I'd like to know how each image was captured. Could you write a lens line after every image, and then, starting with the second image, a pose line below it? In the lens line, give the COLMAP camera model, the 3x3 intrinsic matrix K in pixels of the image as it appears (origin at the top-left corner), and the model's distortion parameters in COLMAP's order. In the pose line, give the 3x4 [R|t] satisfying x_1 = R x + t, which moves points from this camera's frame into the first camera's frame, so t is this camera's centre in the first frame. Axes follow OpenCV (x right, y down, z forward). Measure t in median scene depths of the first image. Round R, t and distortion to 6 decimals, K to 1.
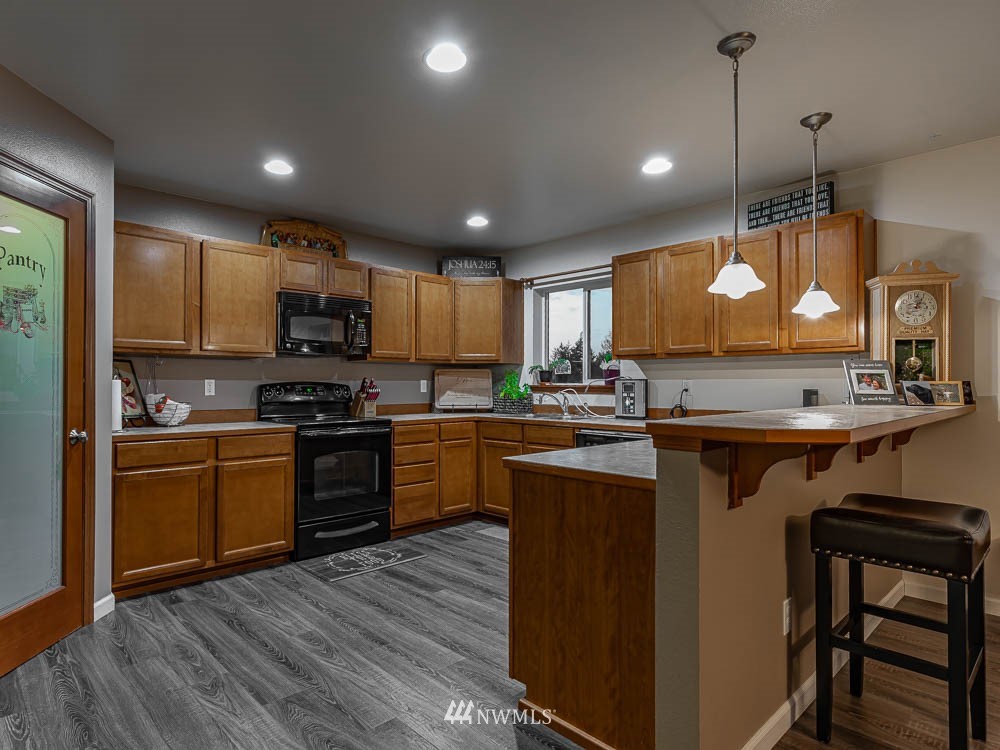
lens RADIAL K [[570.1, 0, 492.4], [0, 570.1, 380.1], [0, 0, 1]] dist [0.002091, -0.001129]
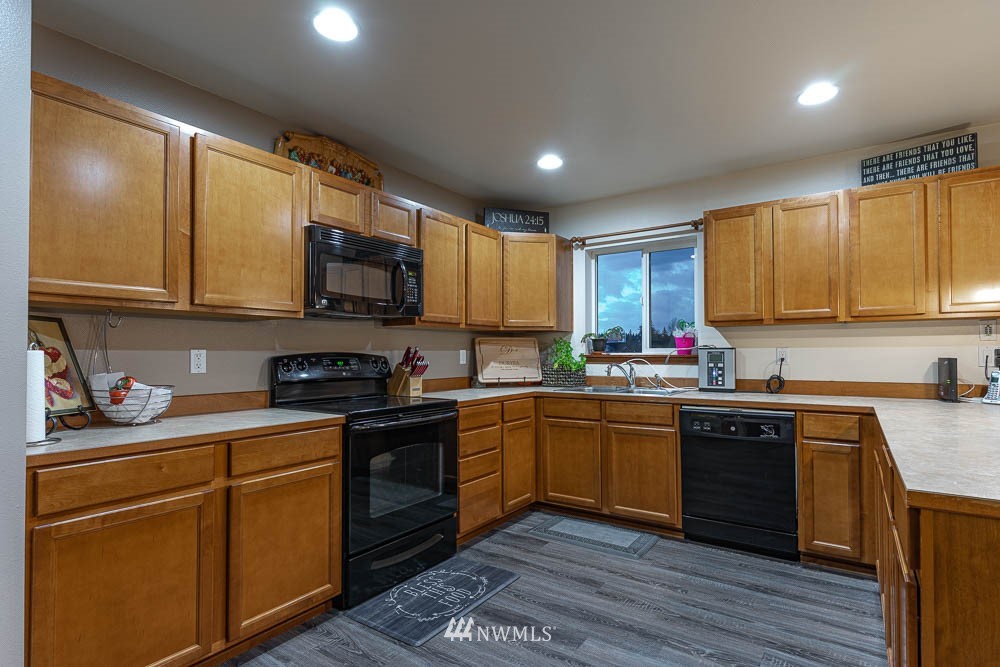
lens RADIAL K [[489.2, 0, 544.7], [0, 489.2, 347.2], [0, 0, 1]] dist [0.004153, -0.000035]
pose [[0.971670, -0.002010, 0.236333, -0.235195], [0.003192, 0.999984, -0.004617, -0.000098], [-0.236320, 0.005241, 0.971661, 0.338938]]
